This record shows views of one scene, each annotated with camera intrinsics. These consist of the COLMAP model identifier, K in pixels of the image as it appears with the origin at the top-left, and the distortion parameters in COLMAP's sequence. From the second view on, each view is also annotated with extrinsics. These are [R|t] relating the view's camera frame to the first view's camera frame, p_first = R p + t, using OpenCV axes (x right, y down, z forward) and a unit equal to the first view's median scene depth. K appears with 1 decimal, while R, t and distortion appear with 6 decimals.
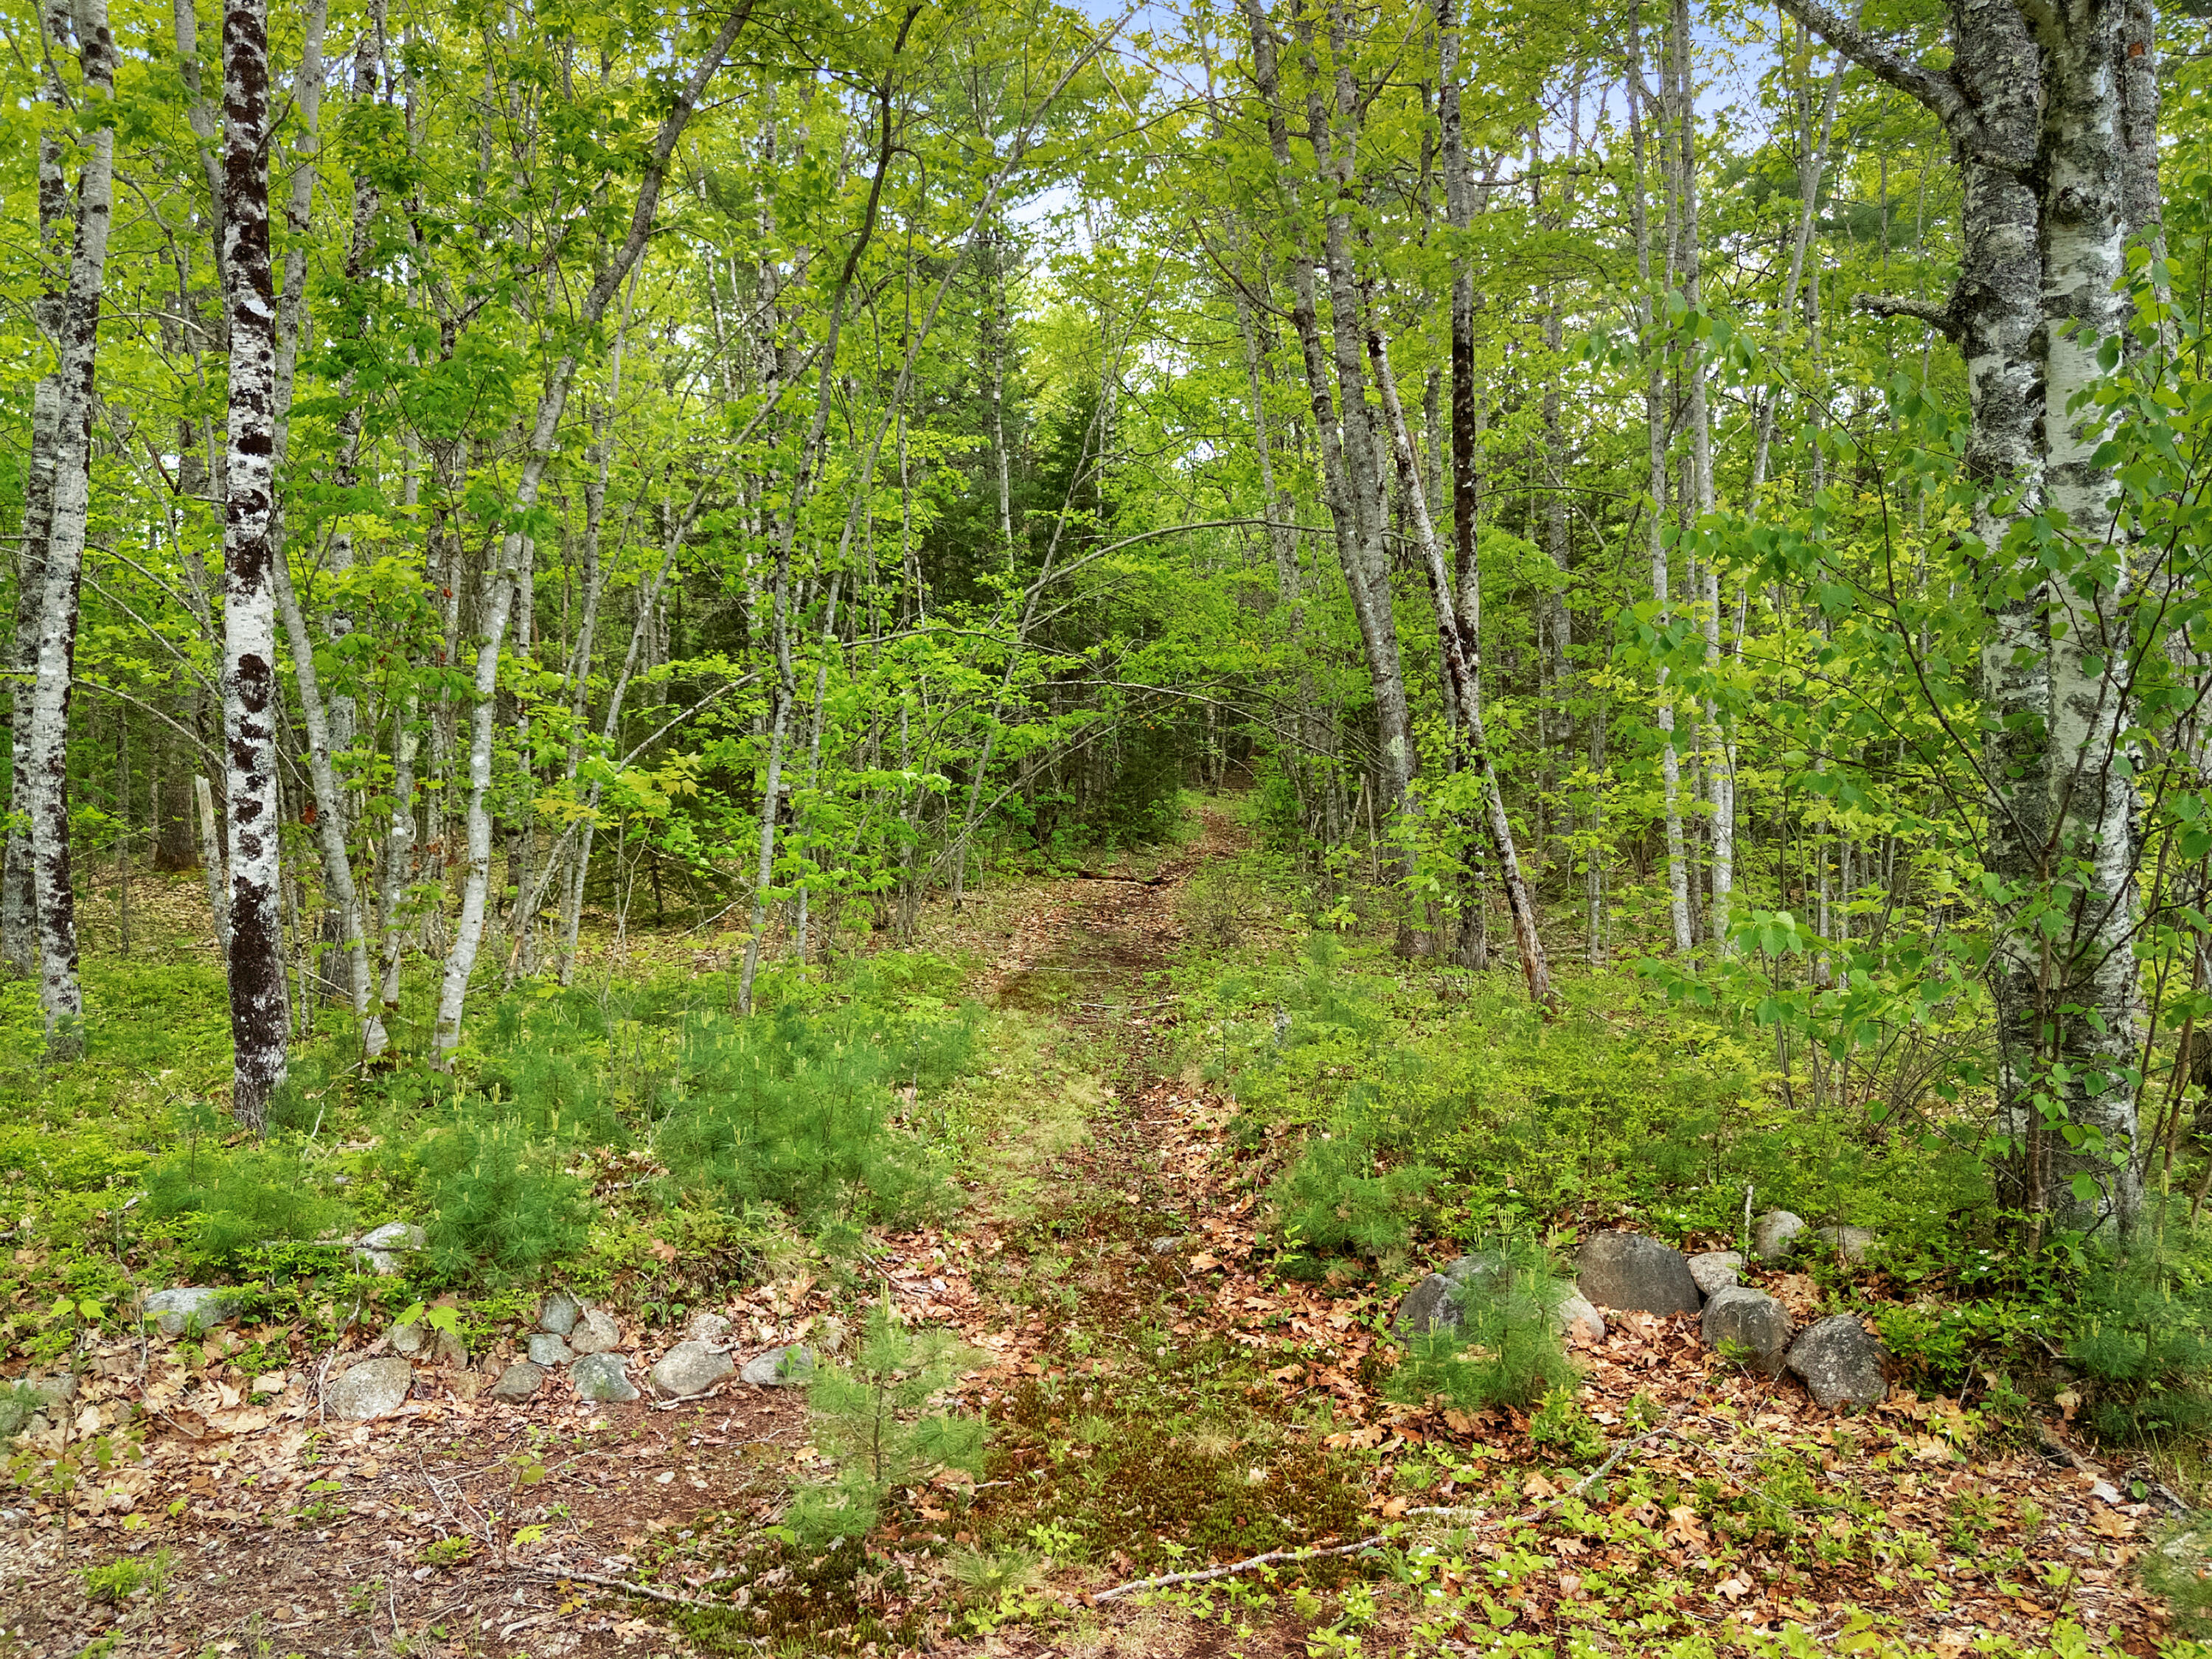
lens RADIAL K [[1799.7, 0, 1105.6], [0, 1799.7, 826.2], [0, 0, 1]] dist [0.052318, -0.005143]
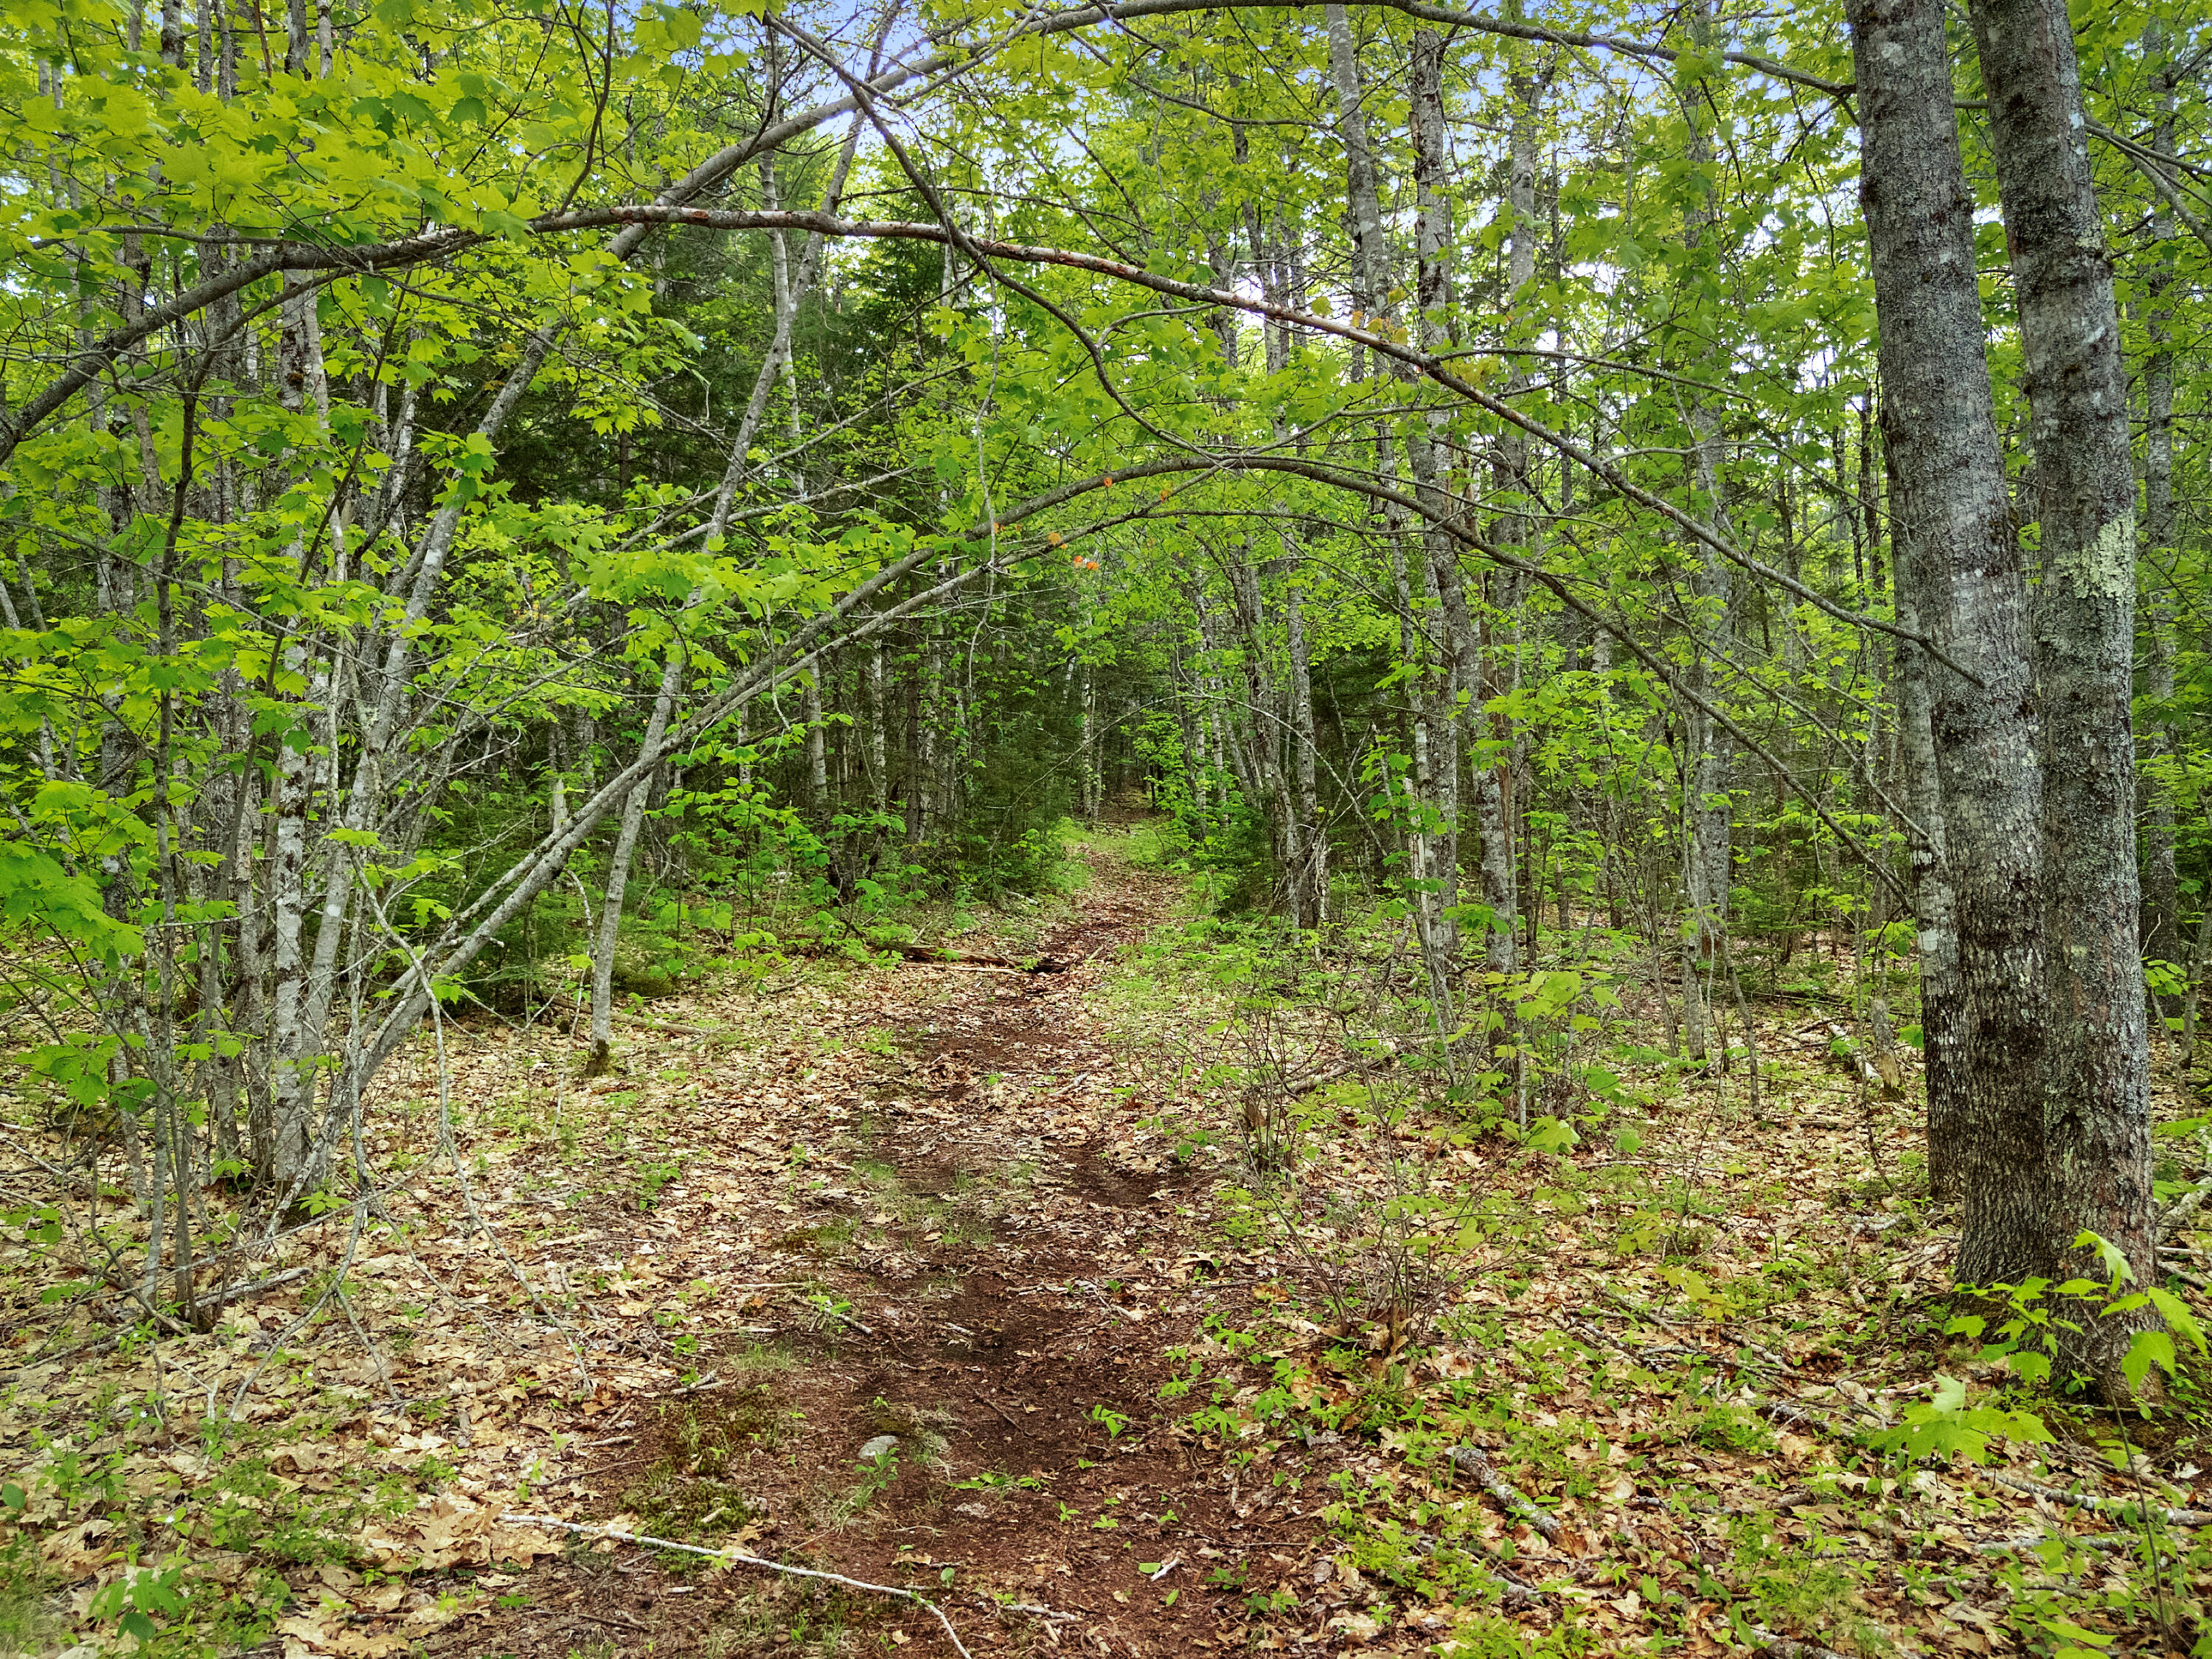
lens RADIAL K [[1799.7, 0, 1107.9], [0, 1799.7, 834.2], [0, 0, 1]] dist [0.052318, -0.005143]
pose [[0.996487, 0.004426, 0.083627, 0.000985], [-0.002883, 0.999824, -0.018563, -0.000424], [-0.083694, 0.018256, 0.996324, 0.368095]]
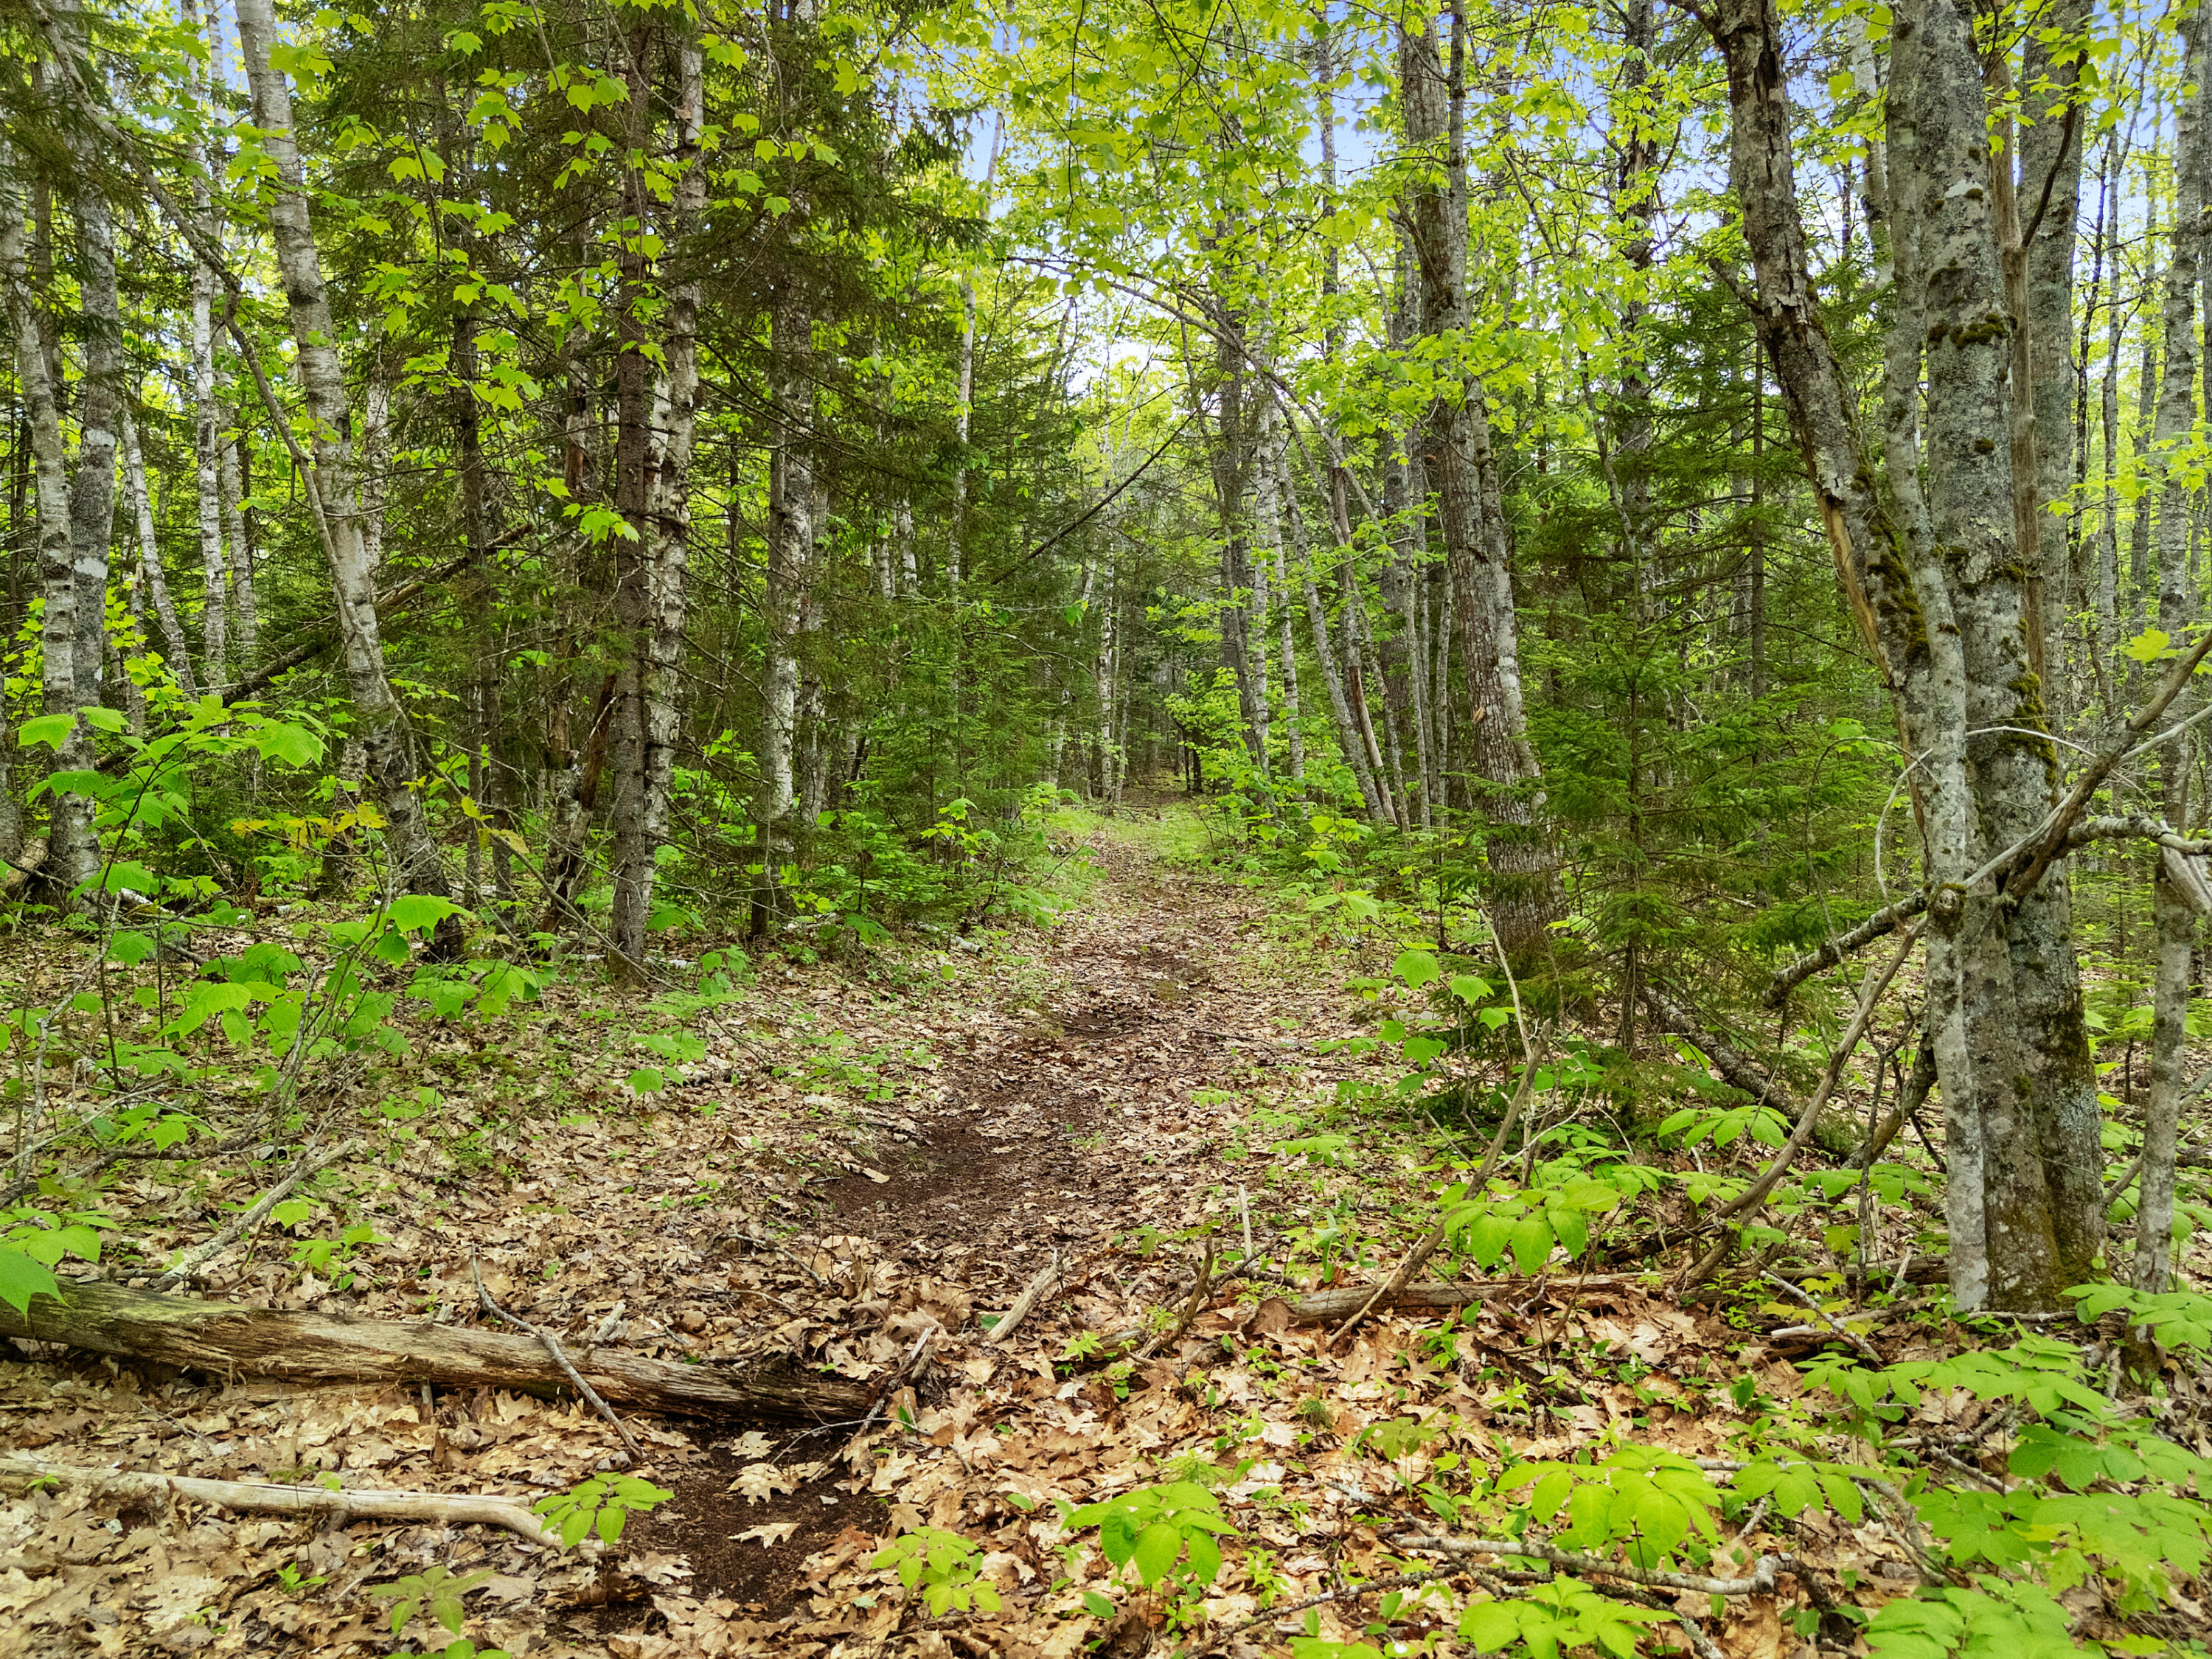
lens RADIAL K [[1799.7, 0, 1105.7], [0, 1799.7, 831.9], [0, 0, 1]] dist [0.052318, -0.005143]
pose [[0.997647, 0.015223, 0.066846, 0.032678], [-0.014293, 0.999795, -0.014364, -0.004546], [-0.067051, 0.013375, 0.997660, 0.710580]]
